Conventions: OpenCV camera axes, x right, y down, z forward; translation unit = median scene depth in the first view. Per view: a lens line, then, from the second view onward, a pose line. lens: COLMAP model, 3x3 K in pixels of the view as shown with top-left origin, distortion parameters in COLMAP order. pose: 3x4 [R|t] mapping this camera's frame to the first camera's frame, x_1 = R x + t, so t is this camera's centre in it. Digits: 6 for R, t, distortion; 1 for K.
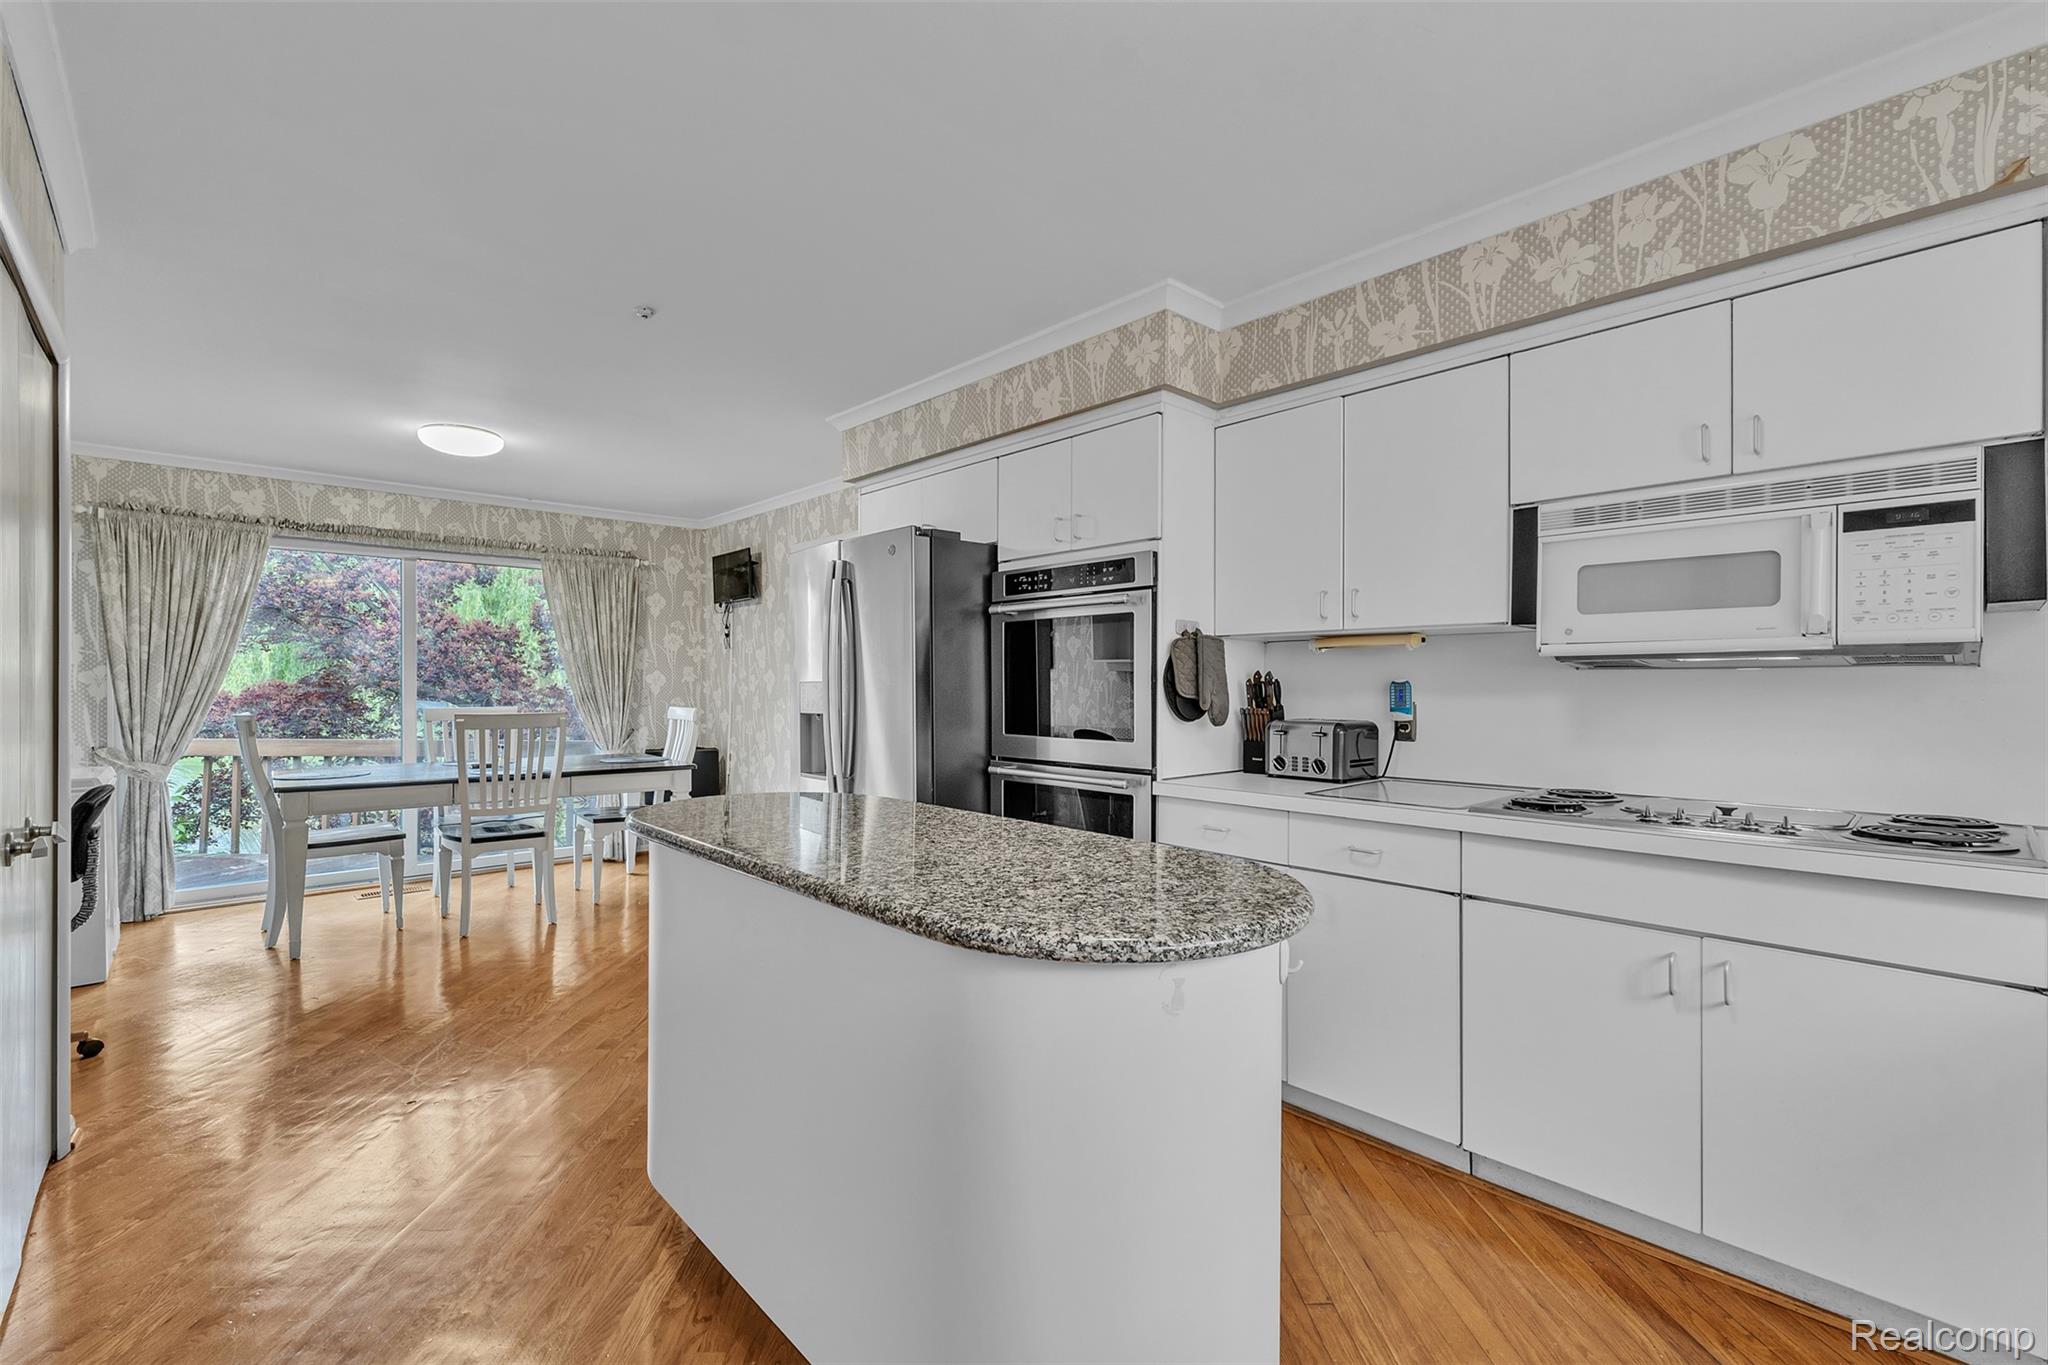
lens RADIAL K [[893.3, 0, 1053.7], [0, 893.3, 687.0], [0, 0, 1]] dist [0.003148, -0.000733]
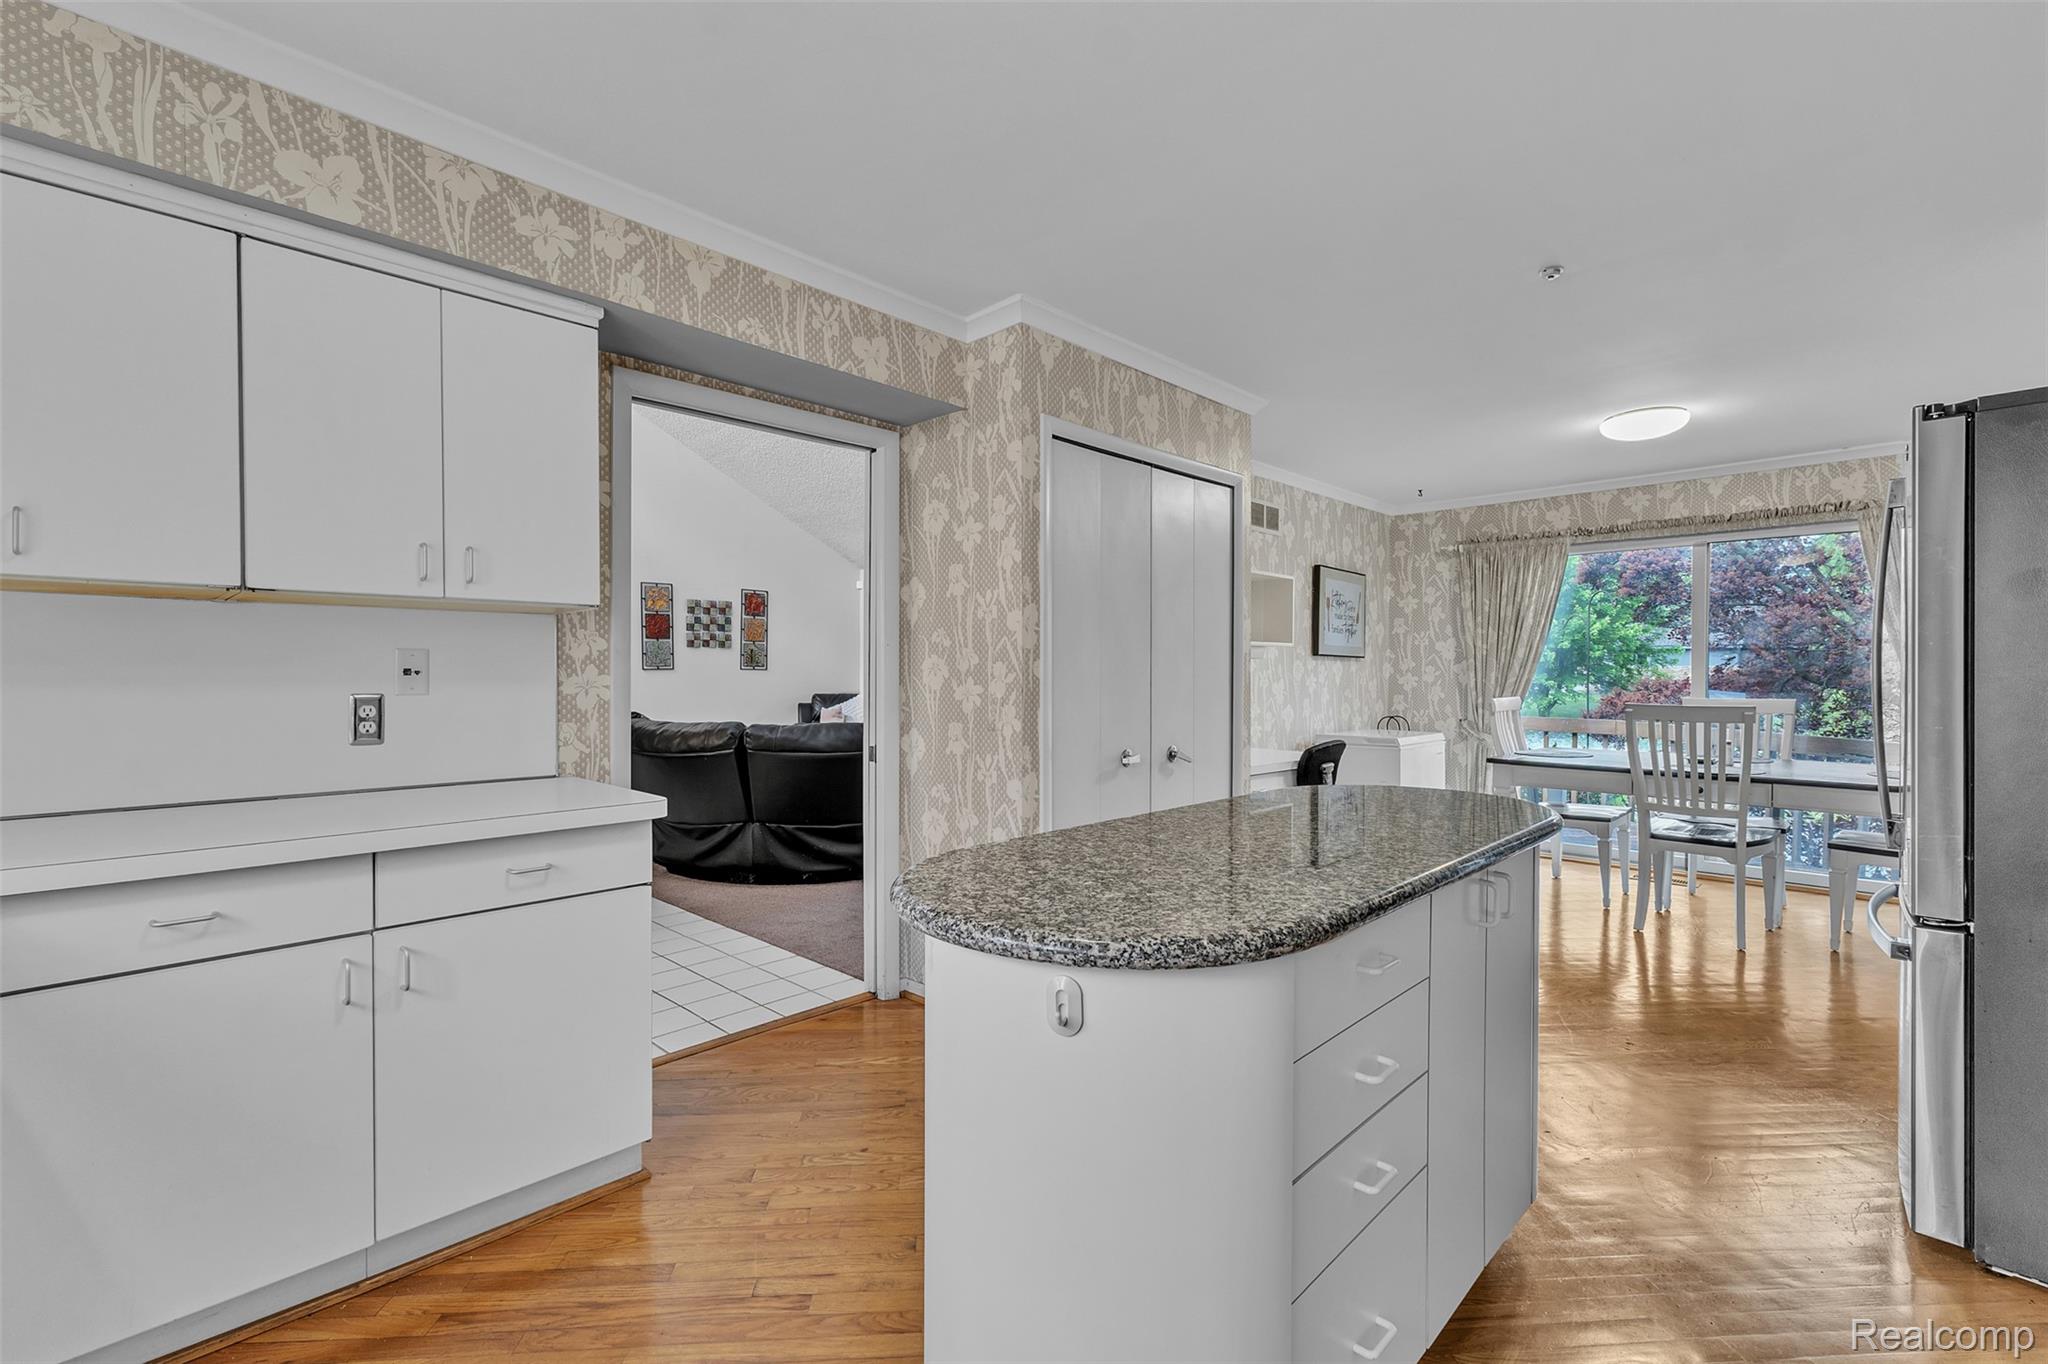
lens RADIAL K [[893.3, 0, 1024.2], [0, 893.3, 683.7], [0, 0, 1]] dist [0.003148, -0.000733]
pose [[0.047661, 0.009960, -0.998814, 0.321460], [0.000693, 0.999950, 0.010005, -0.002307], [0.998863, -0.001169, 0.047651, 0.317726]]
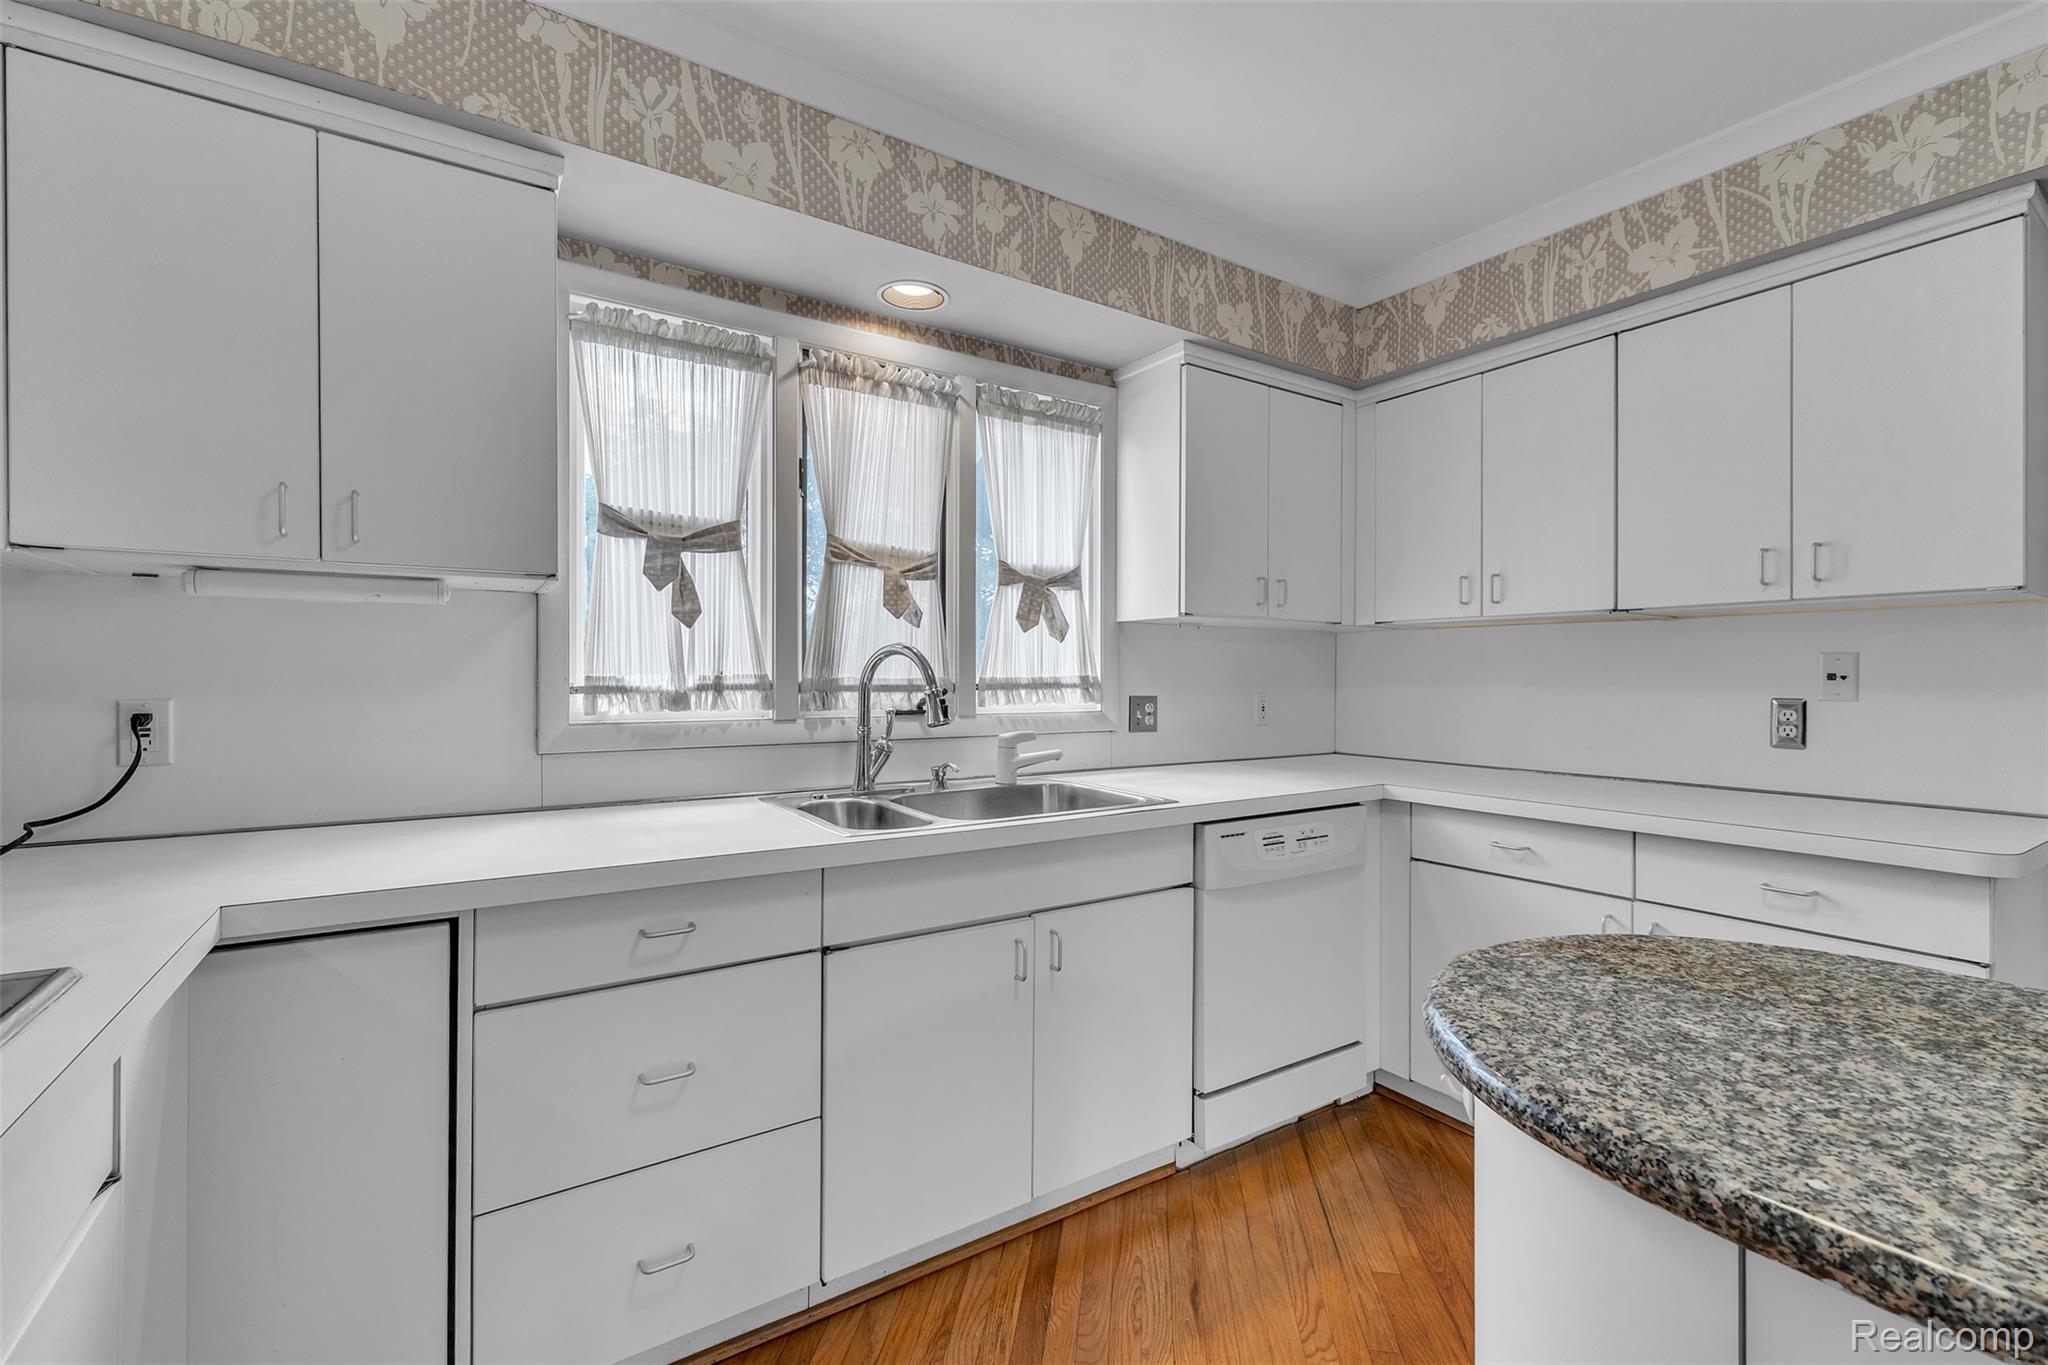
lens RADIAL K [[893.3, 0, 1021.0], [0, 893.3, 679.9], [0, 0, 1]] dist [0.003148, -0.000733]
pose [[-0.984436, -0.006875, 0.175608, -0.002527], [-0.006403, 0.999974, 0.003253, -0.000284], [-0.175625, 0.002078, -0.984455, 0.747027]]
